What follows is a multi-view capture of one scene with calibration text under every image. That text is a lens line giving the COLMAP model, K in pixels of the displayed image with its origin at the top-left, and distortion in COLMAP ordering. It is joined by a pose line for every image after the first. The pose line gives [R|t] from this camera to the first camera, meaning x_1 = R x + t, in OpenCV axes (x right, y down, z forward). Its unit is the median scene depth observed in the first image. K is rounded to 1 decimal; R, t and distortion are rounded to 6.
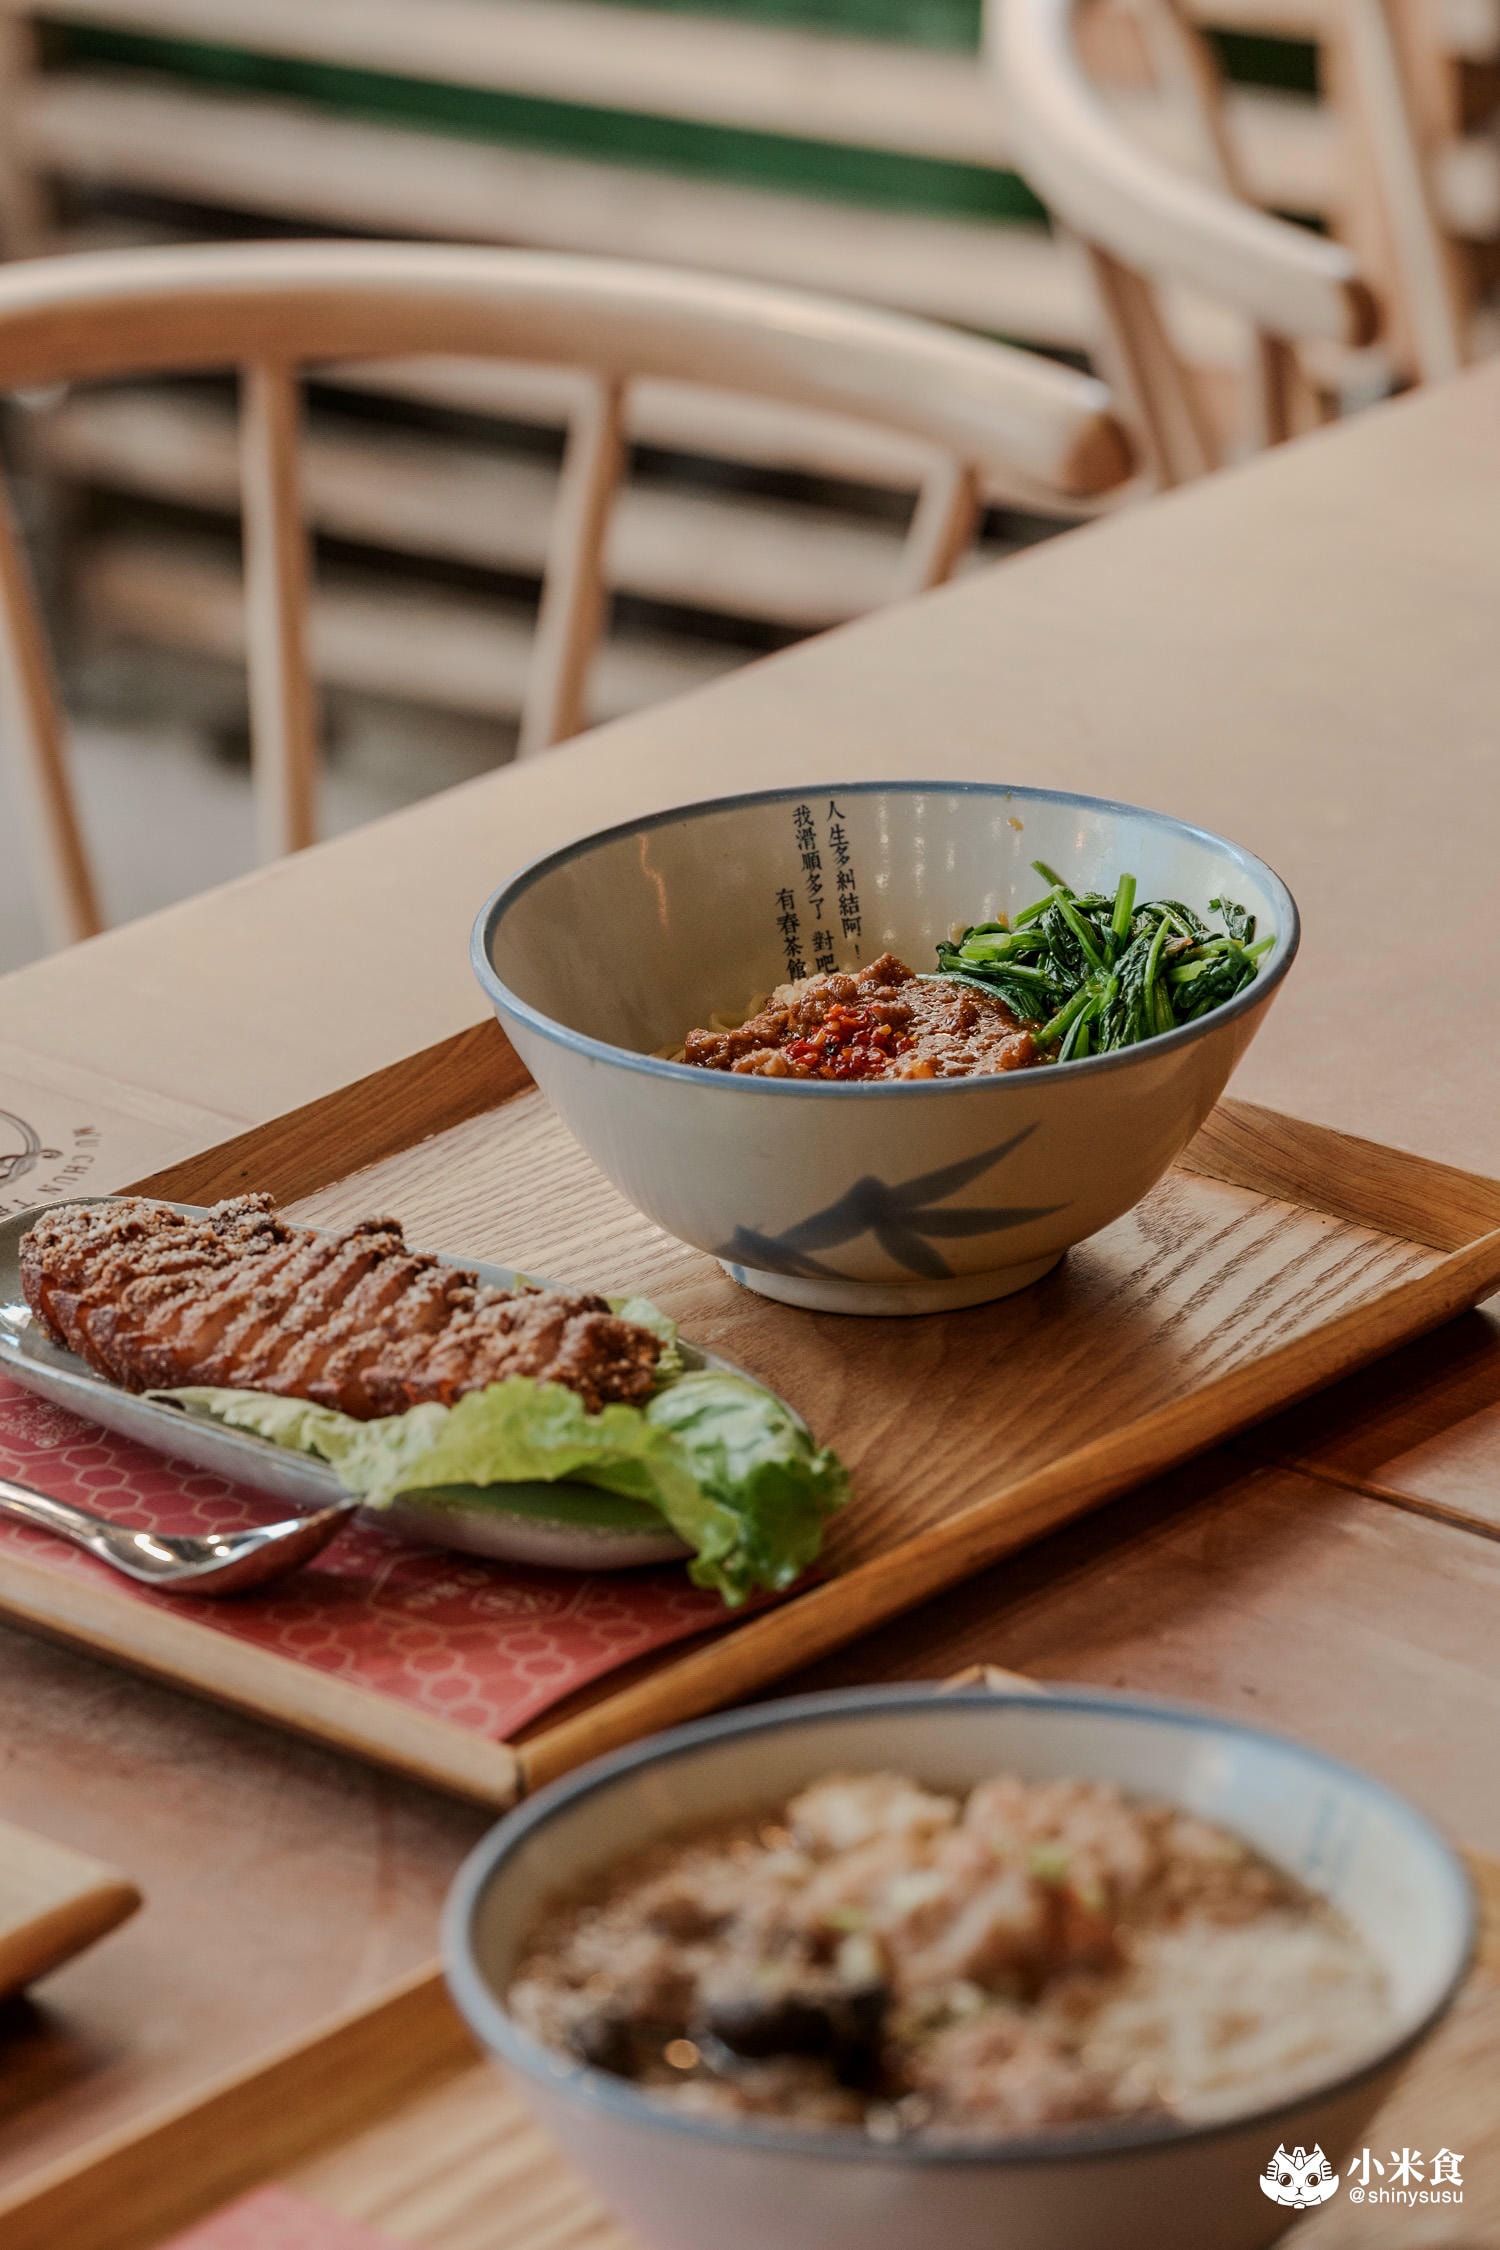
lens RADIAL K [[10018.2, 0, 750.0], [0, 10018.2, 1125.0], [0, 0, 1]] dist [0.144018, -5.223489]
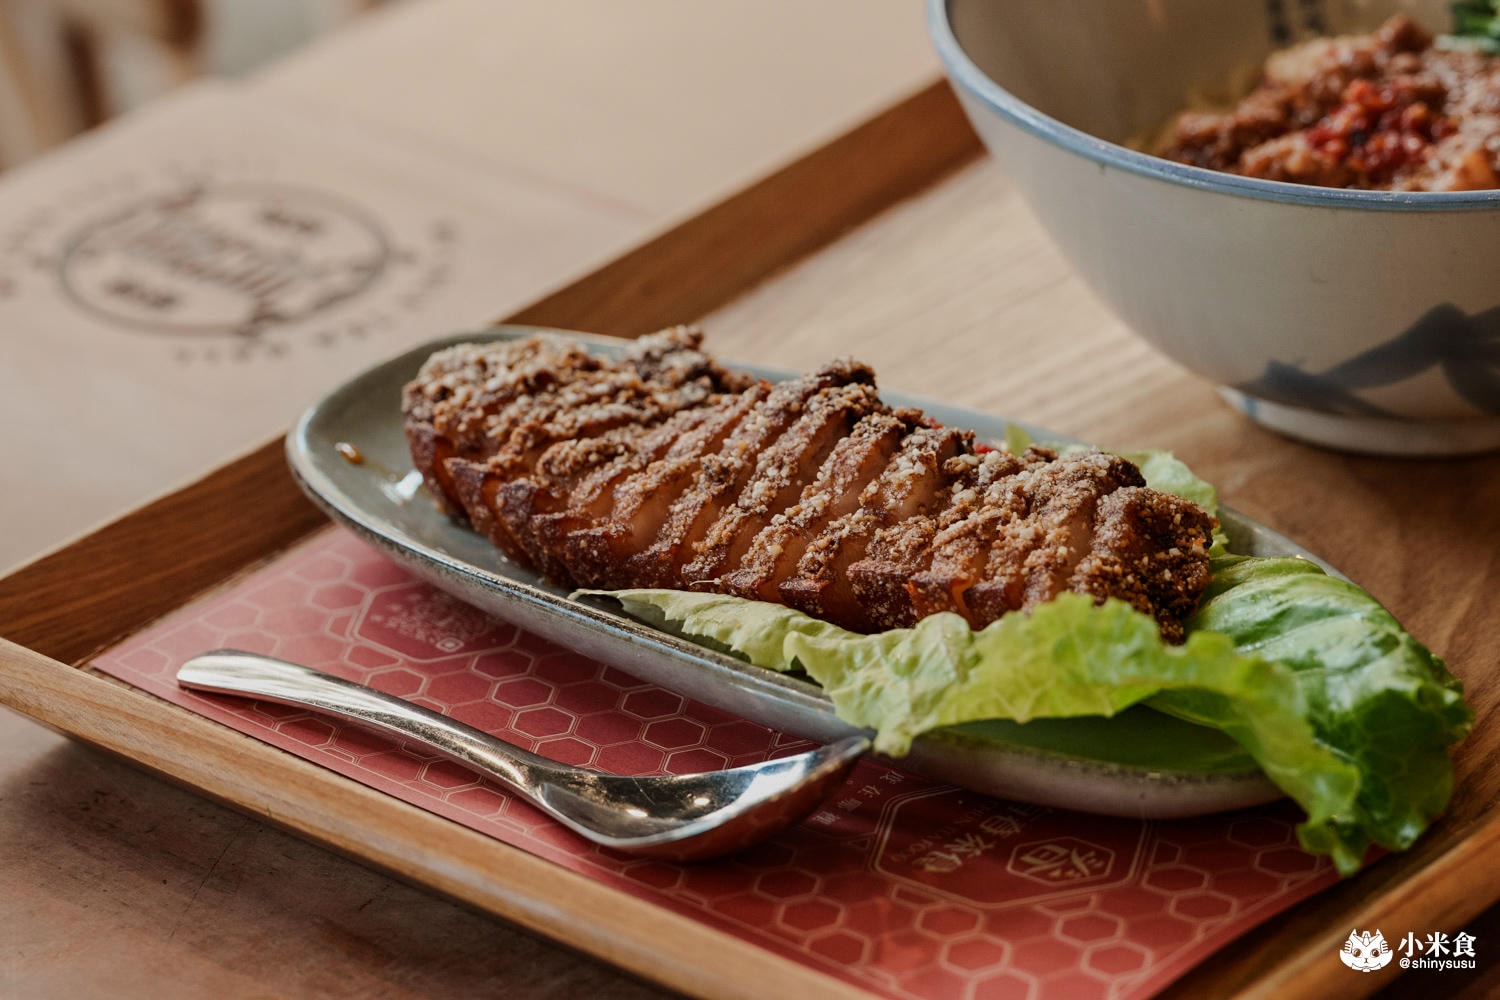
lens RADIAL K [[6678.8, 0, 750.0], [0, 6678.8, 500.0], [0, 0, 1]] dist [0.144018, -5.223489]
pose [[0.999439, -0.019087, 0.027516, -0.060302], [0.016748, 0.996421, 0.082855, -0.025145], [-0.028999, -0.082348, 0.996182, 0.454277]]
